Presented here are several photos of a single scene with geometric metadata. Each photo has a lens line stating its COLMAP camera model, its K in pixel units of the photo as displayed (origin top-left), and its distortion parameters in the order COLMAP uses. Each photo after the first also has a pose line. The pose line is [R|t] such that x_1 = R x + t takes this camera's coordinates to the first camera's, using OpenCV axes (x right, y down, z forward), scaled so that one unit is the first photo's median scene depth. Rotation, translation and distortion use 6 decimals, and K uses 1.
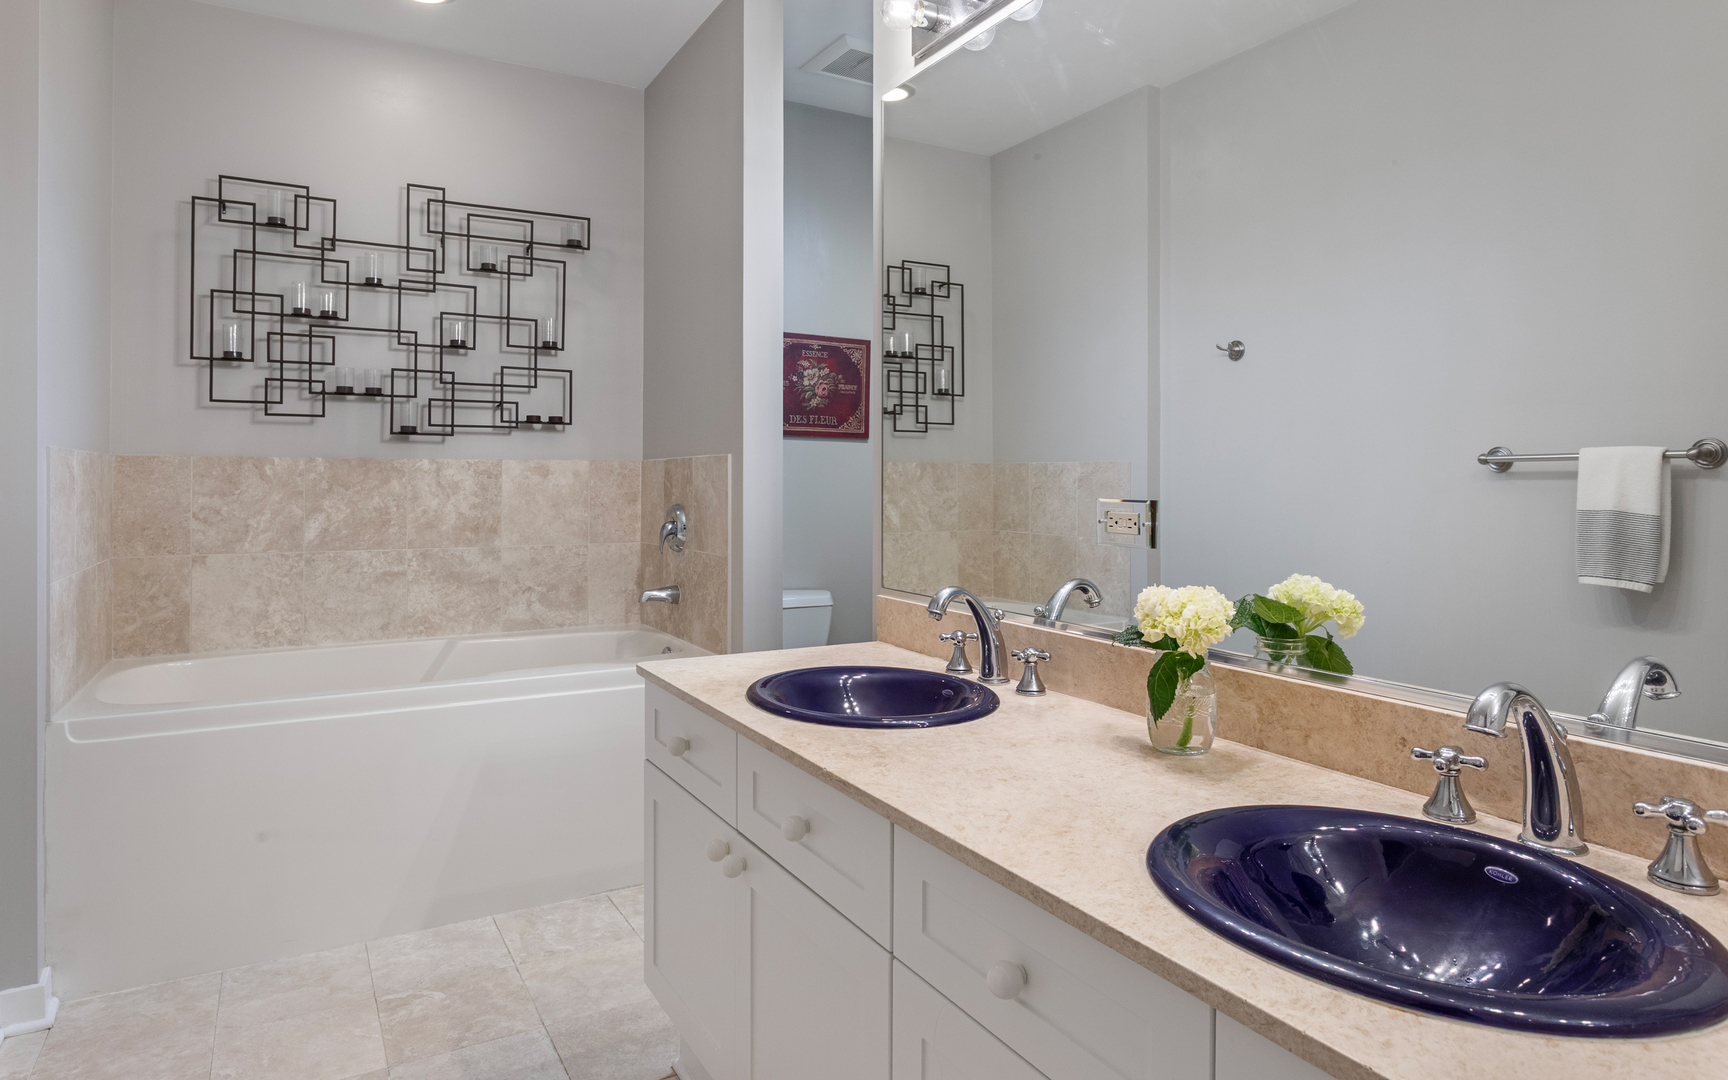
lens RADIAL K [[1012.7, 0, 859.4], [0, 1012.7, 495.9], [0, 0, 1]] dist [-0.004005, 0.002873]
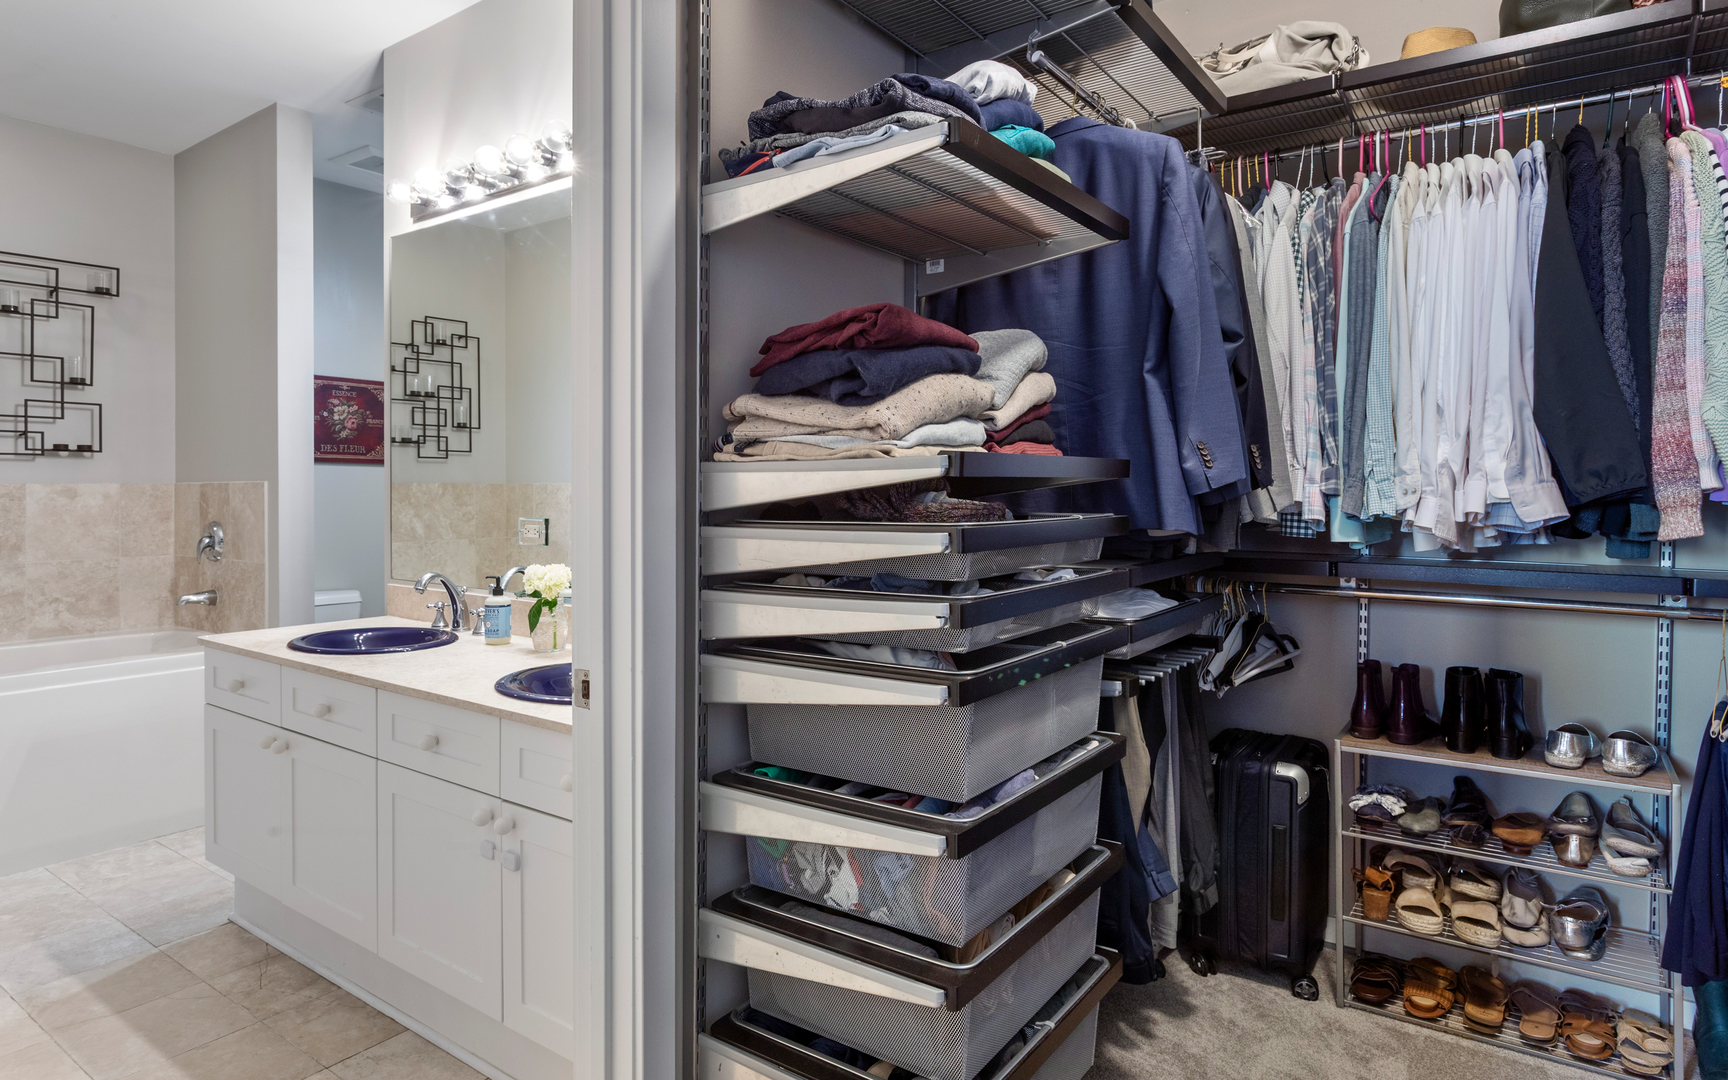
lens RADIAL K [[1012.7, 0, 859.4], [0, 1012.7, 495.9], [0, 0, 1]] dist [-0.004005, 0.002873]
pose [[0.914555, -0.006815, 0.404403, 0.031190], [0.008740, 0.999958, -0.002913, -0.011135], [-0.404366, 0.006199, 0.914576, -0.369470]]
